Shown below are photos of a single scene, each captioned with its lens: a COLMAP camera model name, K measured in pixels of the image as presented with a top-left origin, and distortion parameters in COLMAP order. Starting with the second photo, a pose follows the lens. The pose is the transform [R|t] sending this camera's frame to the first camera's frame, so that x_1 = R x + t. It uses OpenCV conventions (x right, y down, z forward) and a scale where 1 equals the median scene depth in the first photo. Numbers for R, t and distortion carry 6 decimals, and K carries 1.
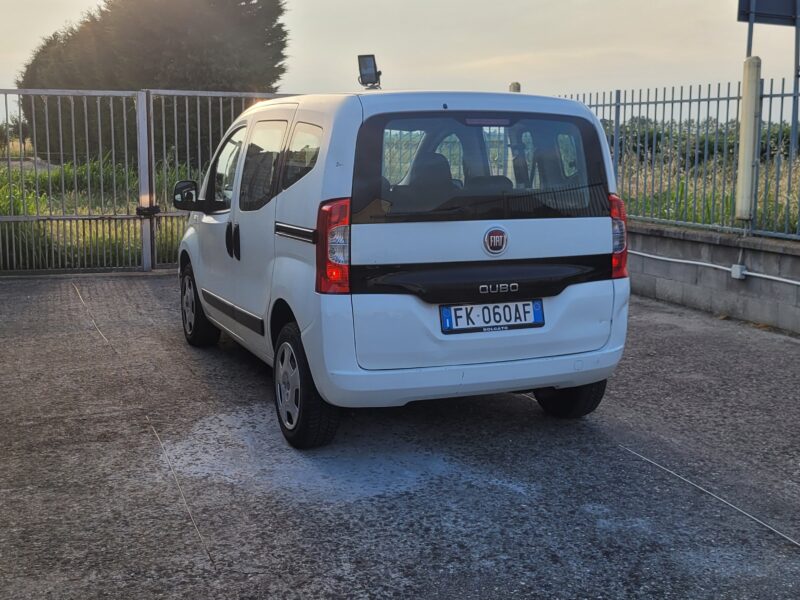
lens RADIAL K [[1007.7, 0, 403.2], [0, 1007.7, 297.0], [0, 0, 1]] dist [0.062625, 0.000000]
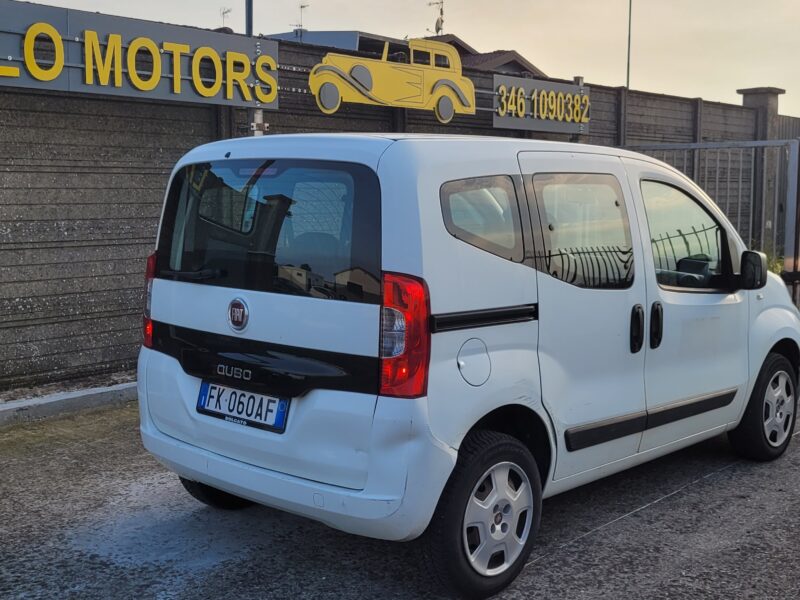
lens RADIAL K [[1007.7, 0, 403.4], [0, 1007.7, 301.4], [0, 0, 1]] dist [0.062625, 0.000000]
pose [[0.413865, 0.102521, -0.904547, 0.891654], [-0.146365, 0.988205, 0.045035, -0.122983], [0.898495, 0.113756, 0.423989, 0.765966]]
